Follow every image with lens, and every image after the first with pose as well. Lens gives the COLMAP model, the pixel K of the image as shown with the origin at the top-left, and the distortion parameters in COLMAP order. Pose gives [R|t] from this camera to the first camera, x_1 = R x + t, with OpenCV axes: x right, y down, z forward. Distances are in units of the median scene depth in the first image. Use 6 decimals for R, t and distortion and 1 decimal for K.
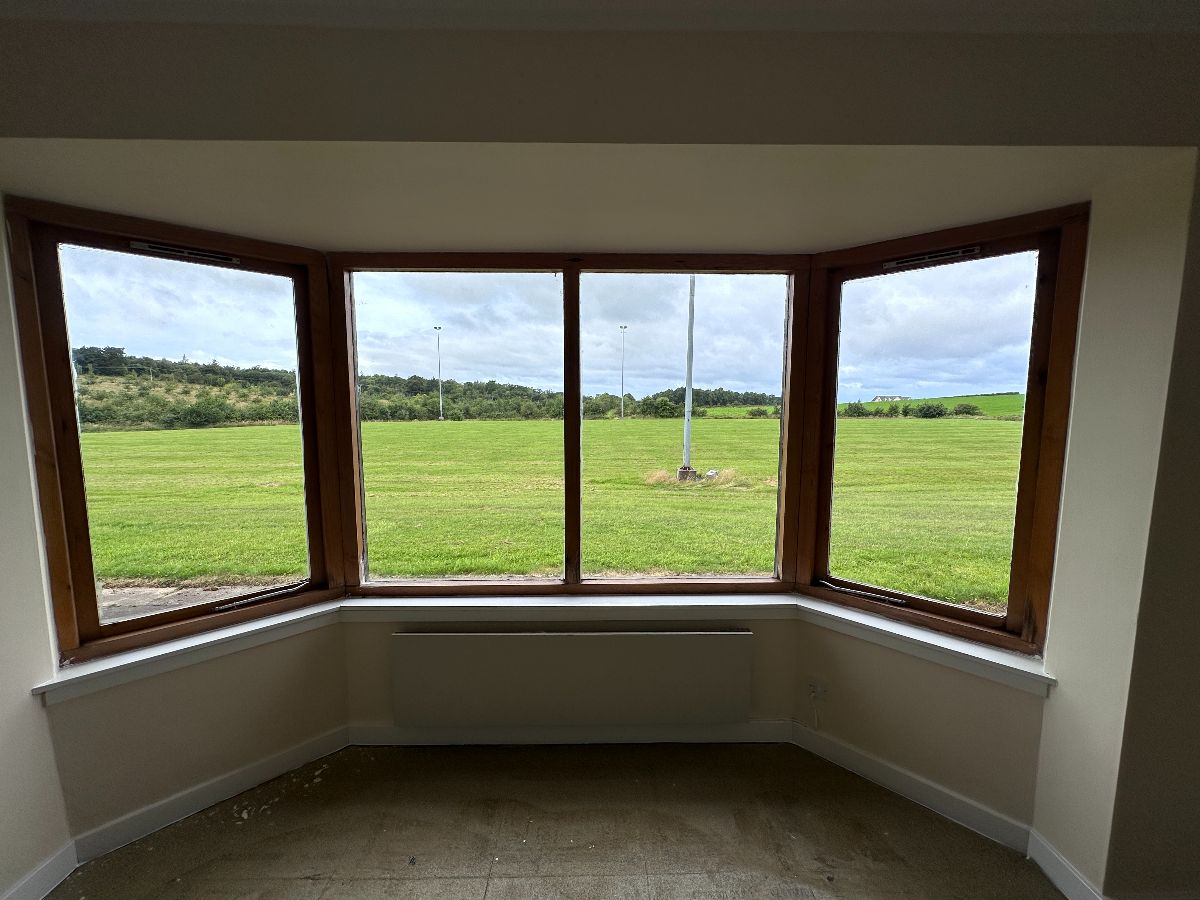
lens RADIAL K [[478.5, 0, 599.5], [0, 478.5, 448.9], [0, 0, 1]] dist [-0.001470, 0.000014]
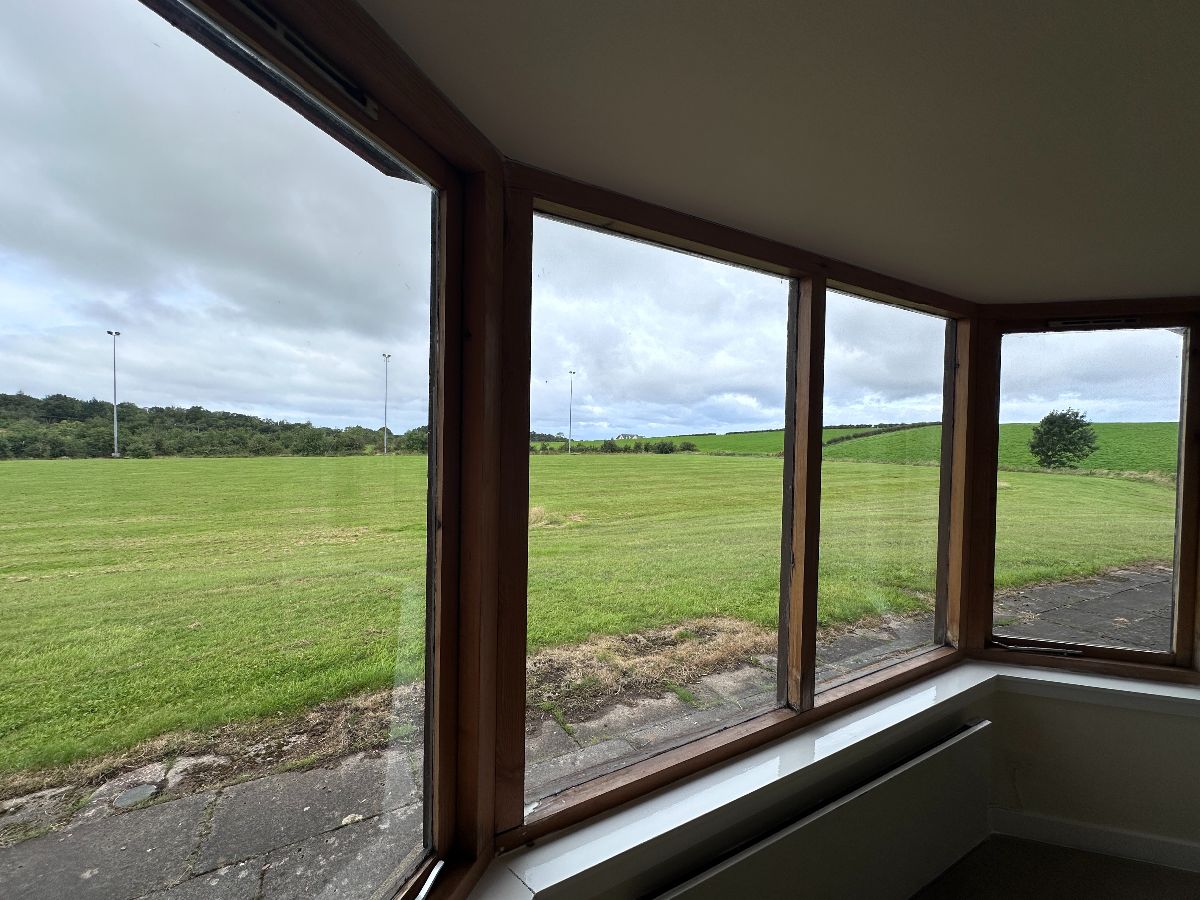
lens RADIAL K [[480.3, 0, 600.0], [0, 480.3, 450.0], [0, 0, 1]] dist [-0.000666, 0.000004]
pose [[0.885889, 0.001984, 0.463894, -0.038505], [0.031260, 0.997463, -0.063963, -0.003853], [-0.462843, 0.071165, 0.883579, 0.028370]]
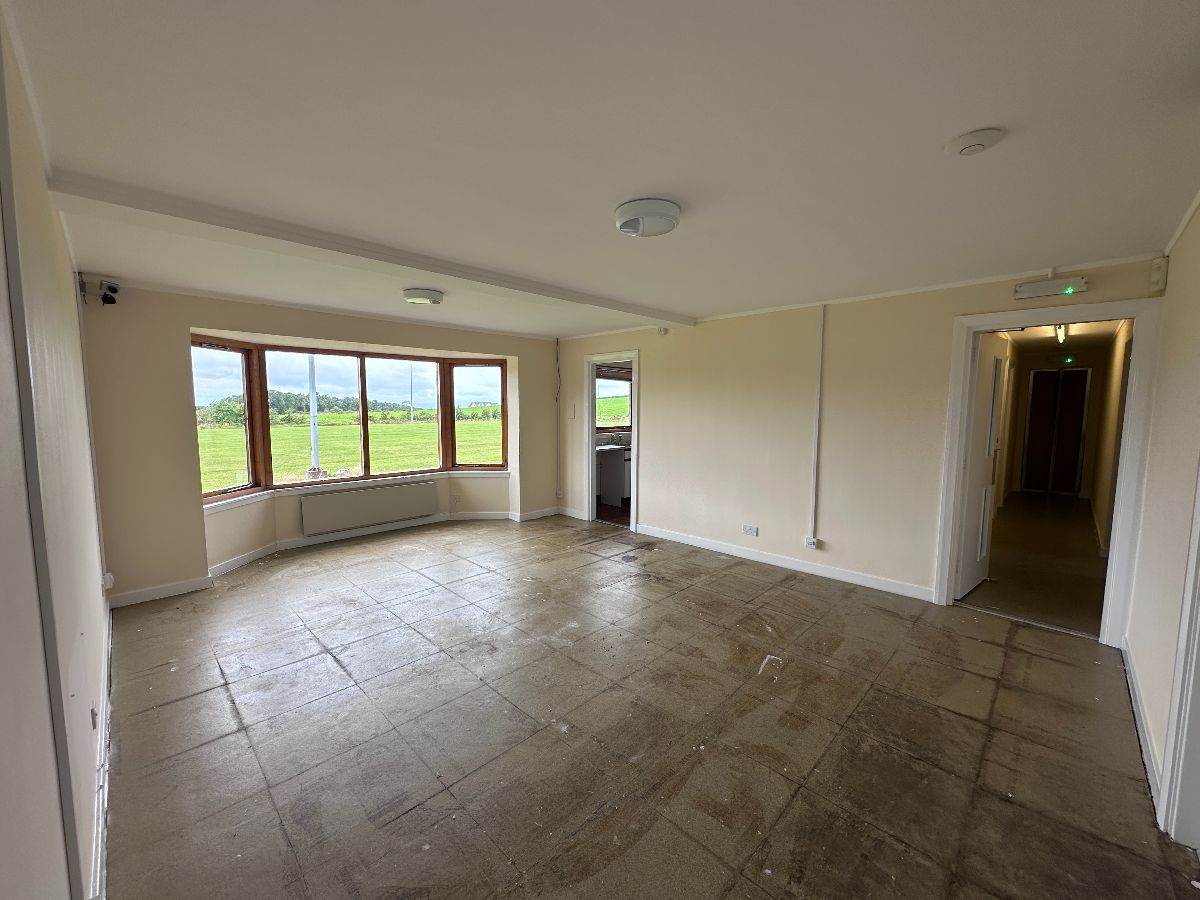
lens RADIAL K [[477.2, 0, 599.6], [0, 477.2, 455.5], [0, 0, 1]] dist [-0.002252, -0.000018]
pose [[0.709455, -0.073597, 0.700897, -0.057430], [0.071657, 0.996911, 0.032149, 0.010672], [-0.701098, 0.027416, 0.712538, -0.103269]]
